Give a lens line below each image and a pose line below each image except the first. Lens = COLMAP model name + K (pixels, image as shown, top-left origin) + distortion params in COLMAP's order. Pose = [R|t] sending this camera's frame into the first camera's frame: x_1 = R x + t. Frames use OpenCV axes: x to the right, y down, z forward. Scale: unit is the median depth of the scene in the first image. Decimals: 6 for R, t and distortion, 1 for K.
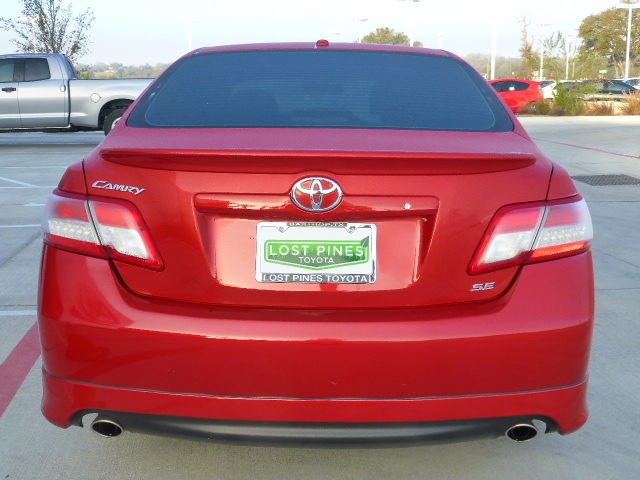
lens RADIAL K [[730.8, 0, 320.0], [0, 730.8, 240.0], [0, 0, 1]] dist [-0.008392, -0.055826]
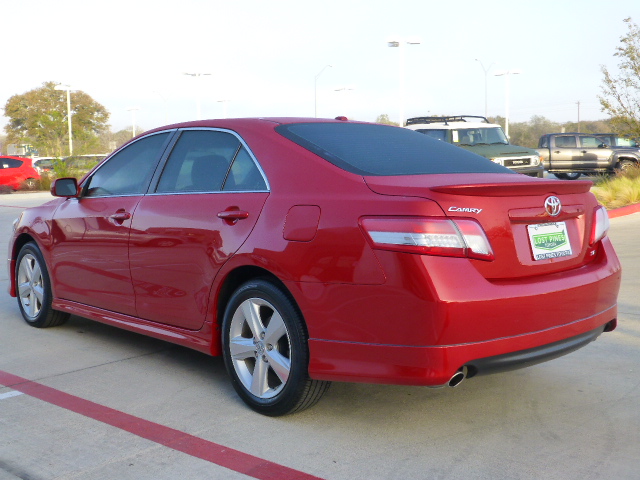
lens RADIAL K [[730.8, 0, 320.0], [0, 730.8, 240.0], [0, 0, 1]] dist [-0.008392, -0.055826]
pose [[0.732506, -0.079124, 0.676146, -0.964786], [0.149302, 0.987713, -0.046164, 0.009144], [-0.664186, 0.134766, 0.735320, 0.059261]]
